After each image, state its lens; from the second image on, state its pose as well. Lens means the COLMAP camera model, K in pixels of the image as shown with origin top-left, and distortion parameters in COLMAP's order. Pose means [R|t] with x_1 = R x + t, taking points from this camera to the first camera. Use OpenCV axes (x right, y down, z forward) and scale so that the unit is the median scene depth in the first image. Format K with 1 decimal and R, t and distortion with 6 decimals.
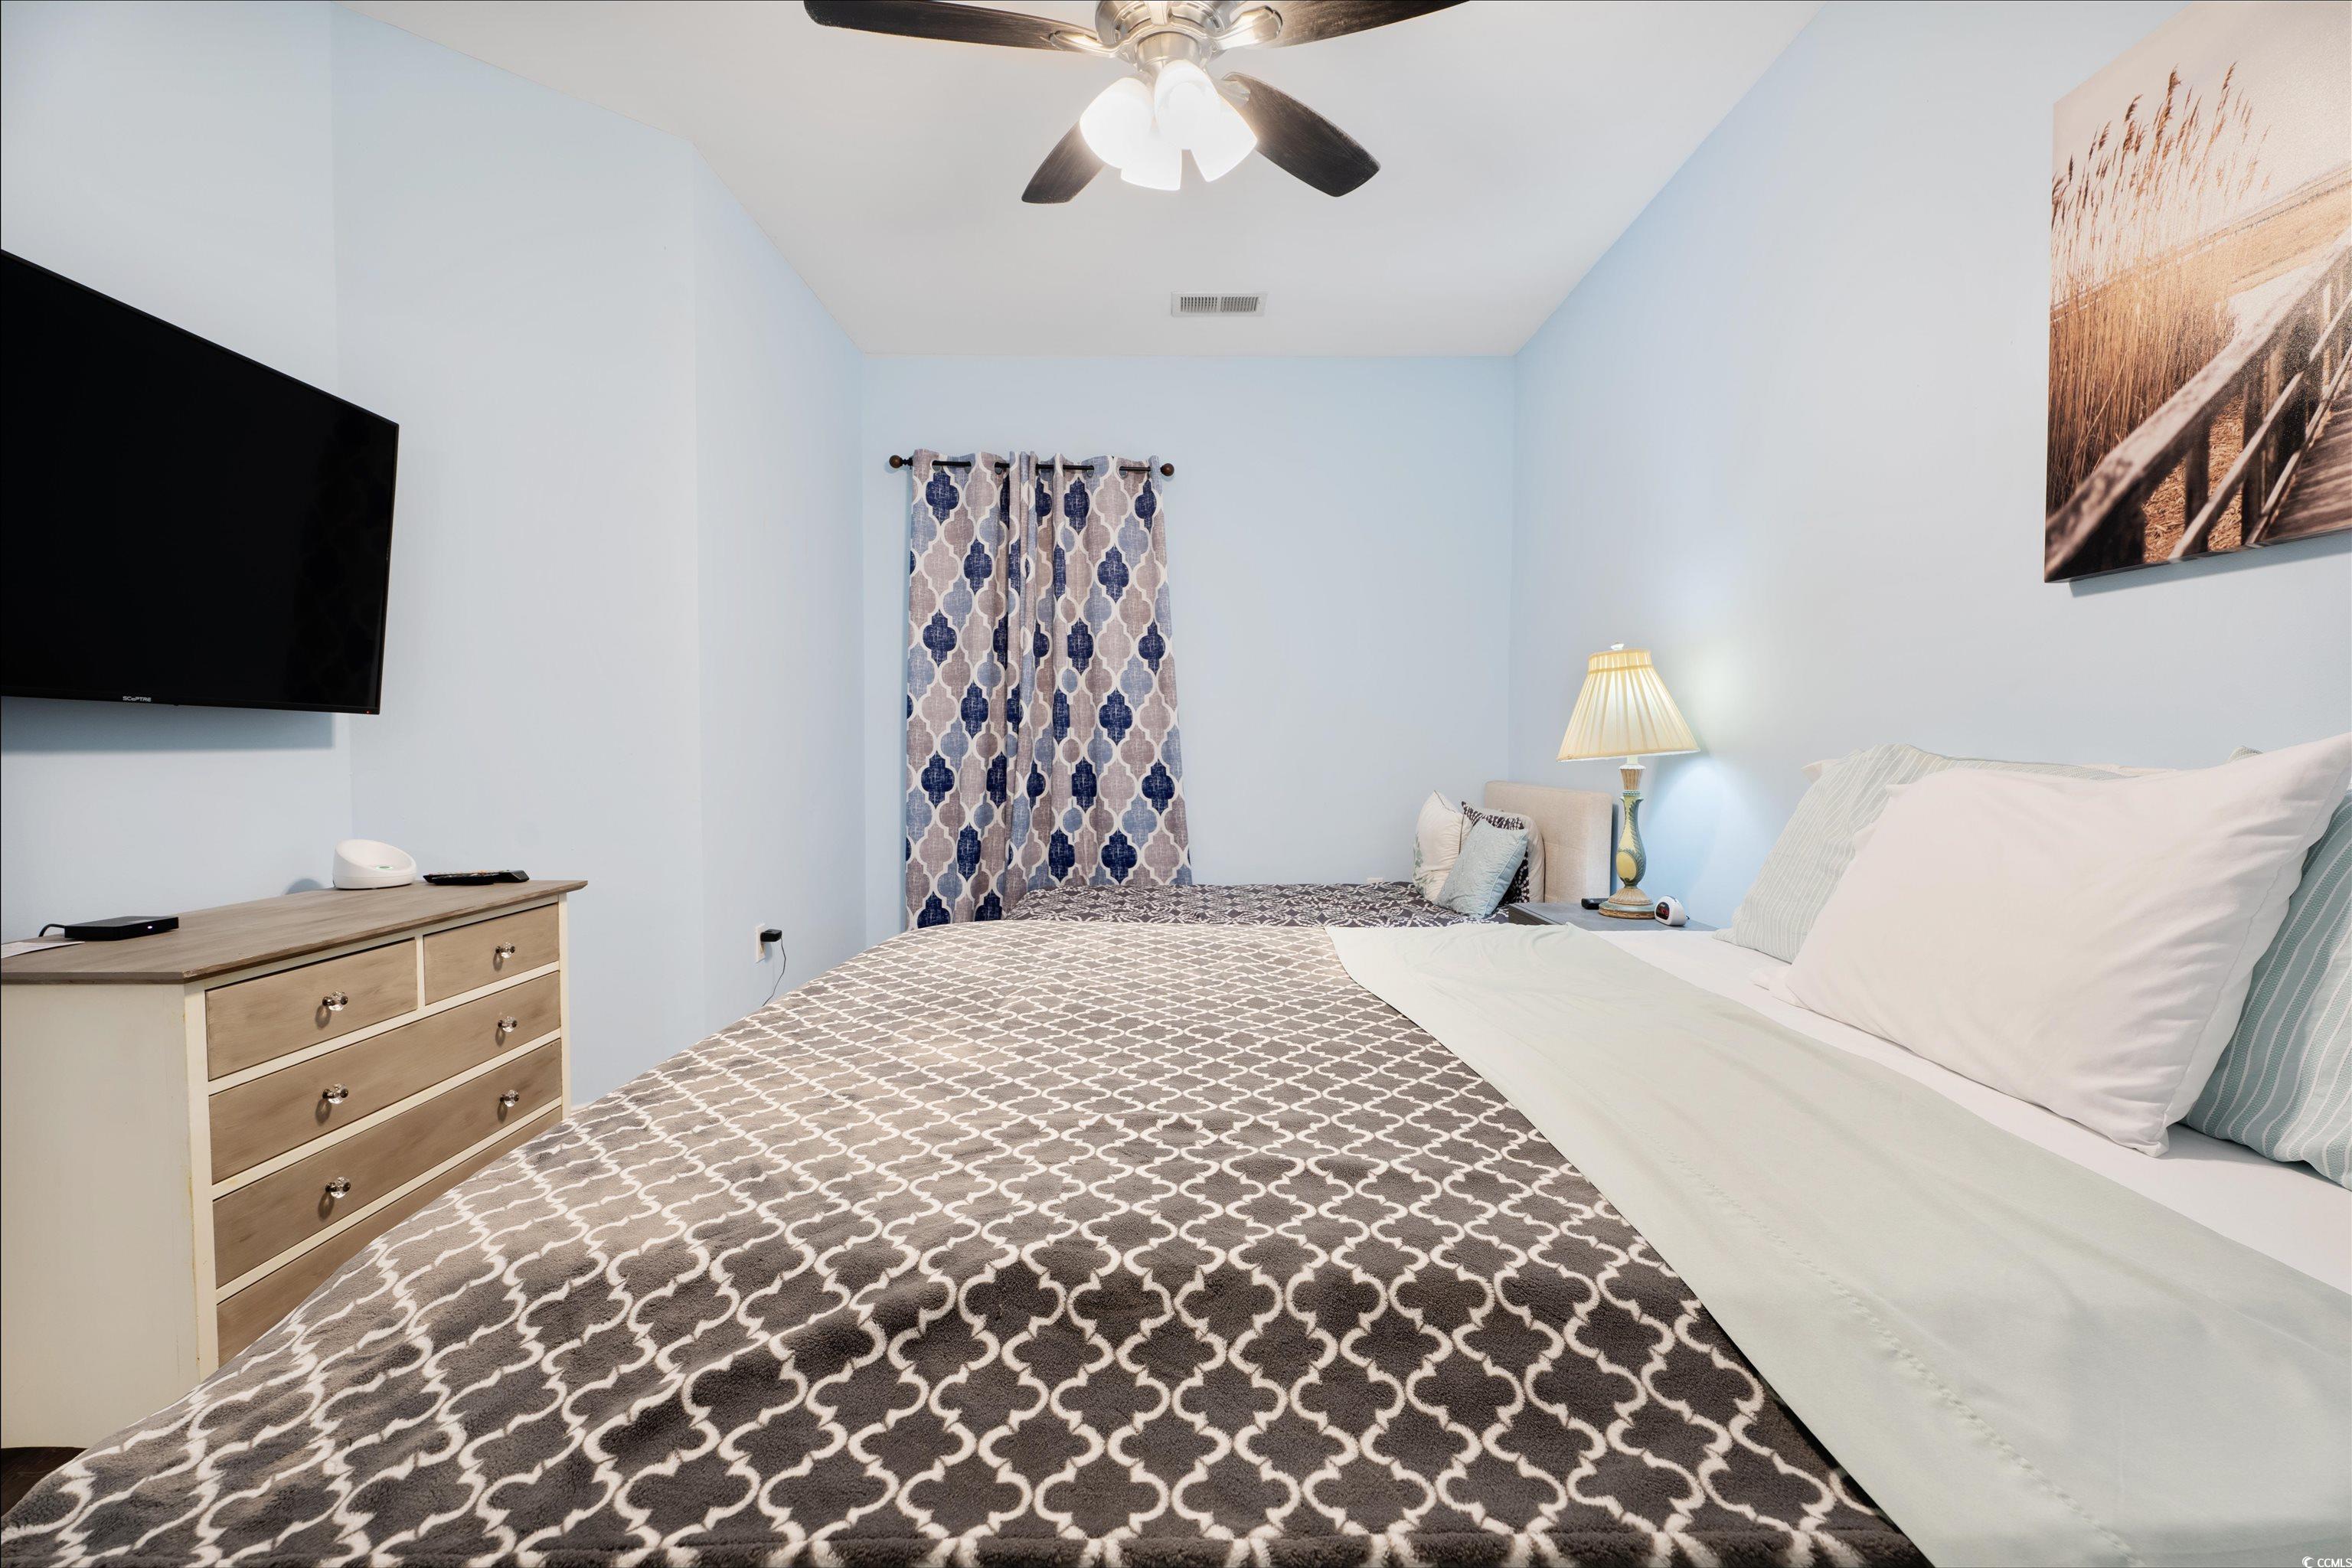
lens RADIAL K [[1049.9, 0, 1176.0], [0, 1049.9, 784.0], [0, 0, 1]] dist [-0.001234, 0.000473]
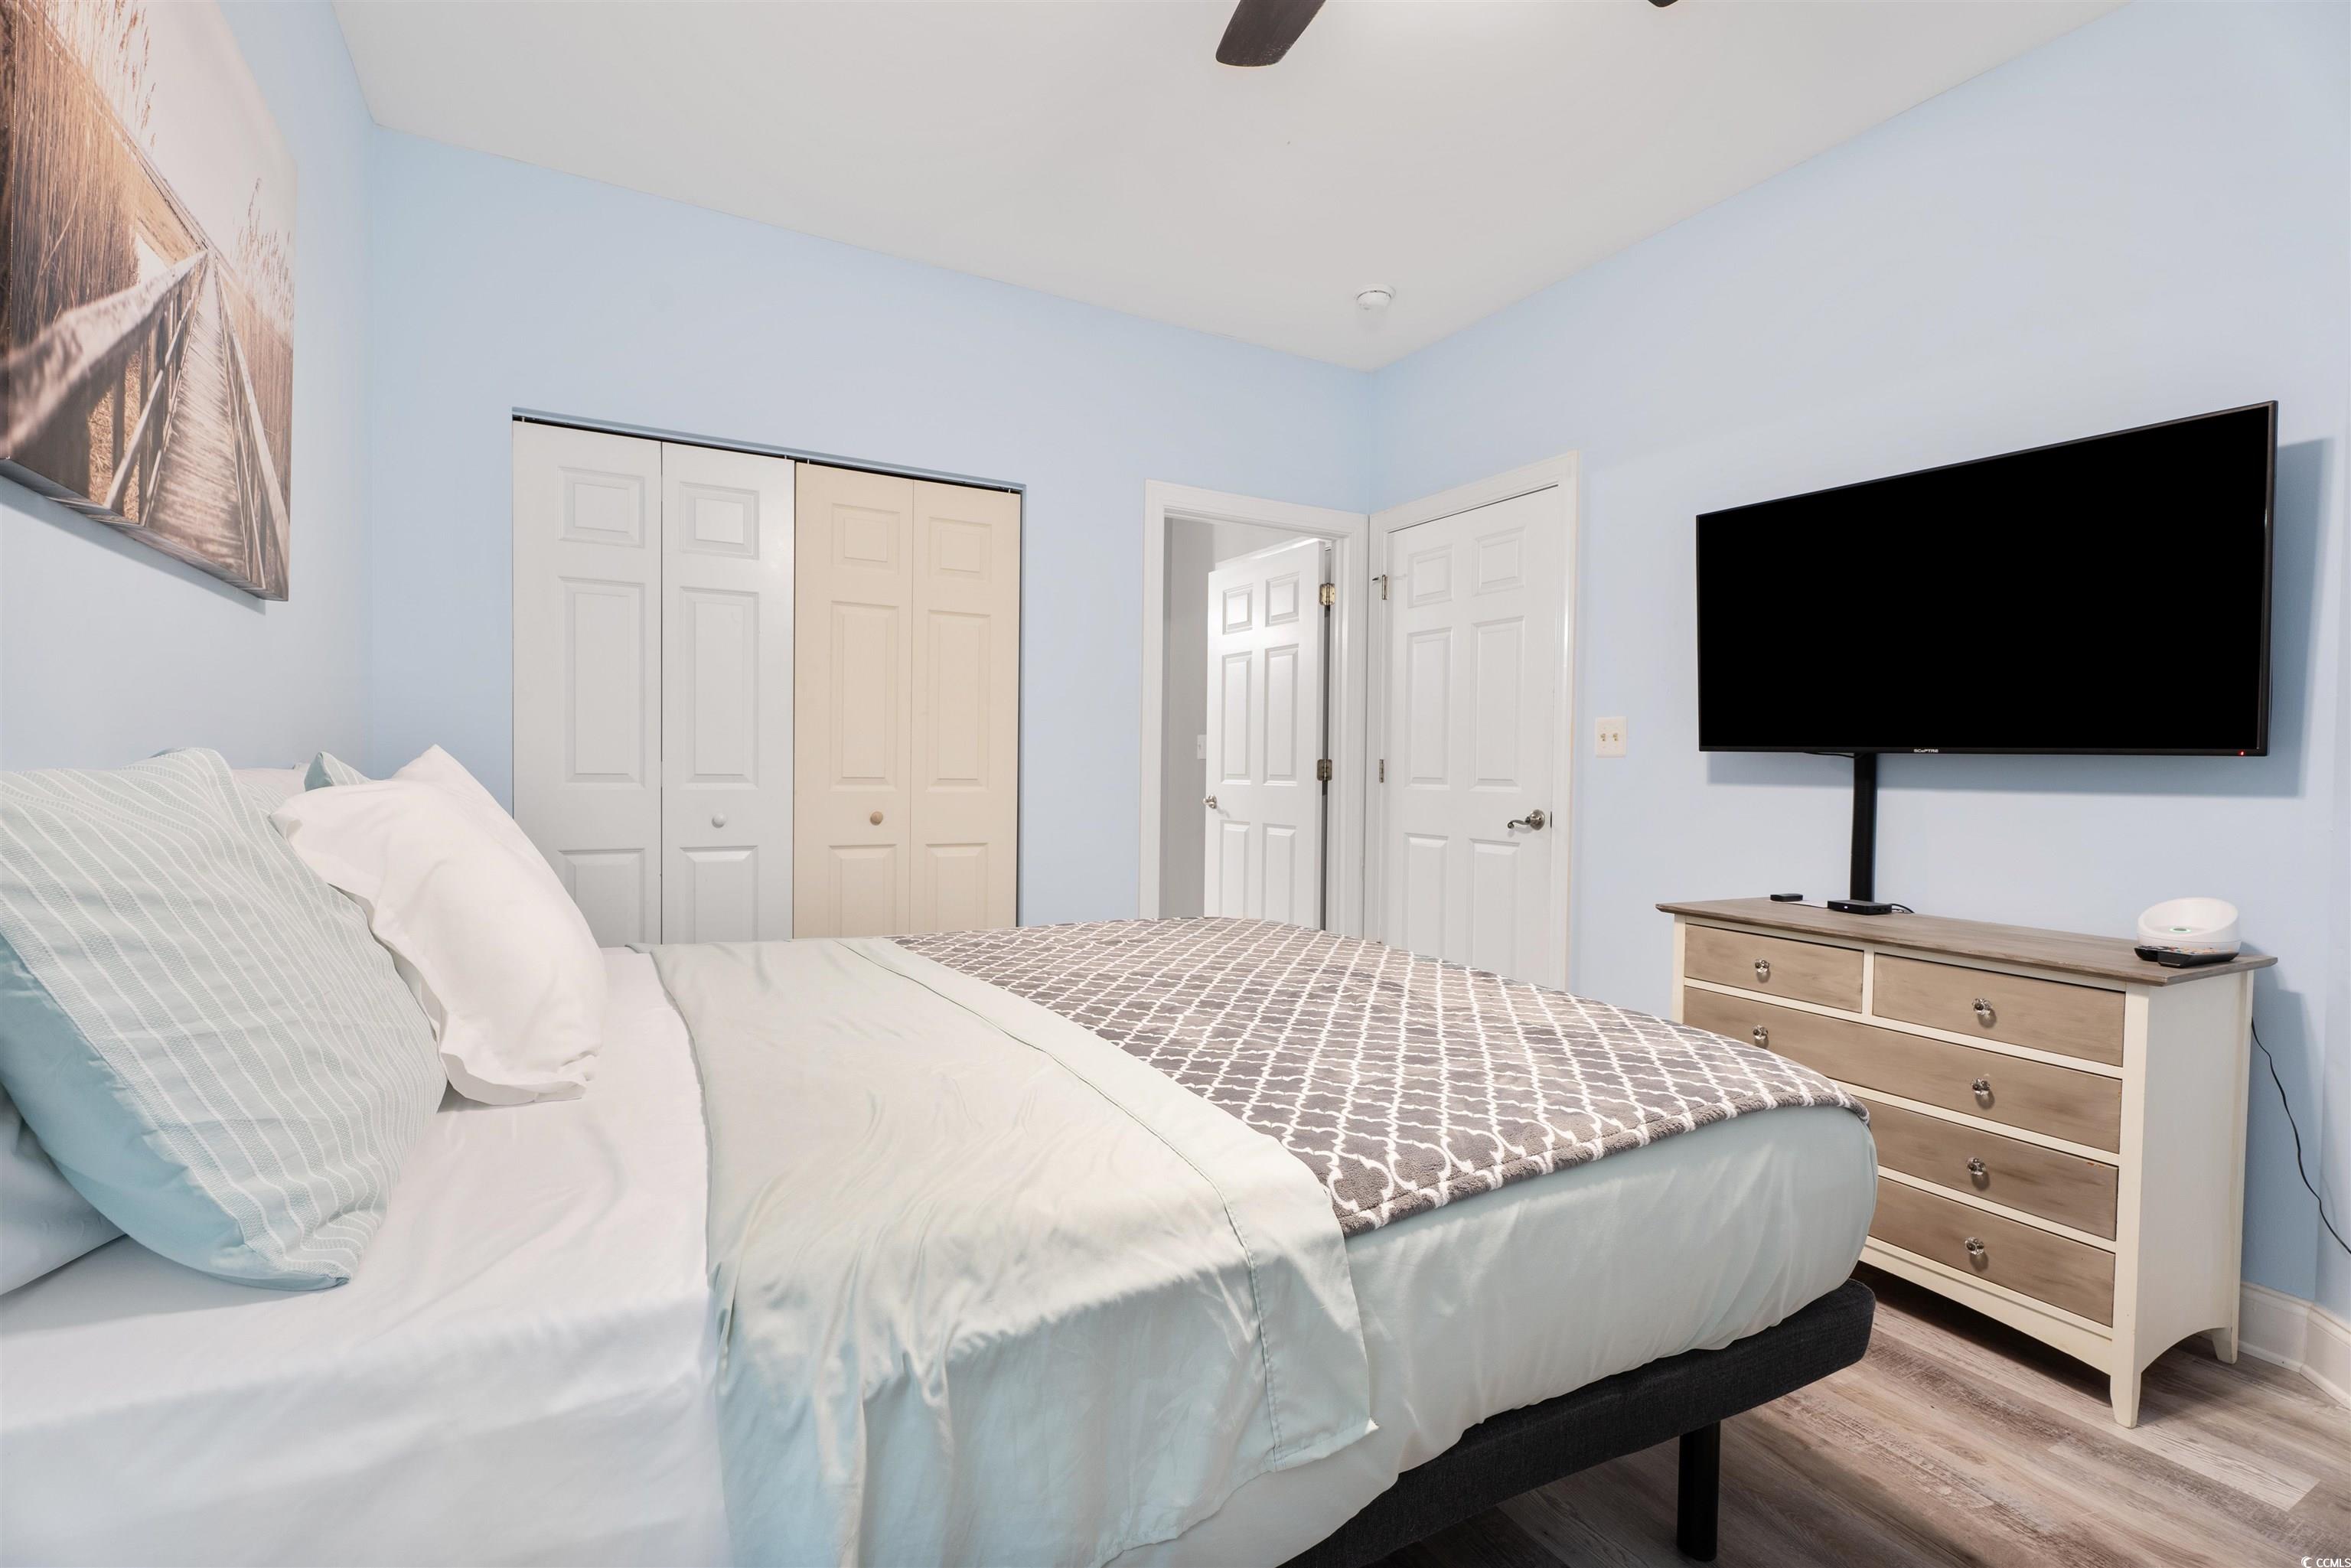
lens RADIAL K [[1049.5, 0, 1175.5], [0, 1049.5, 784.0], [0, 0, 1]] dist [-0.001234, 0.000473]
pose [[-0.866838, -0.008743, -0.498513, 0.603920], [-0.042210, 0.997544, 0.055901, -0.082439], [0.496800, 0.069500, -0.865078, 1.922079]]
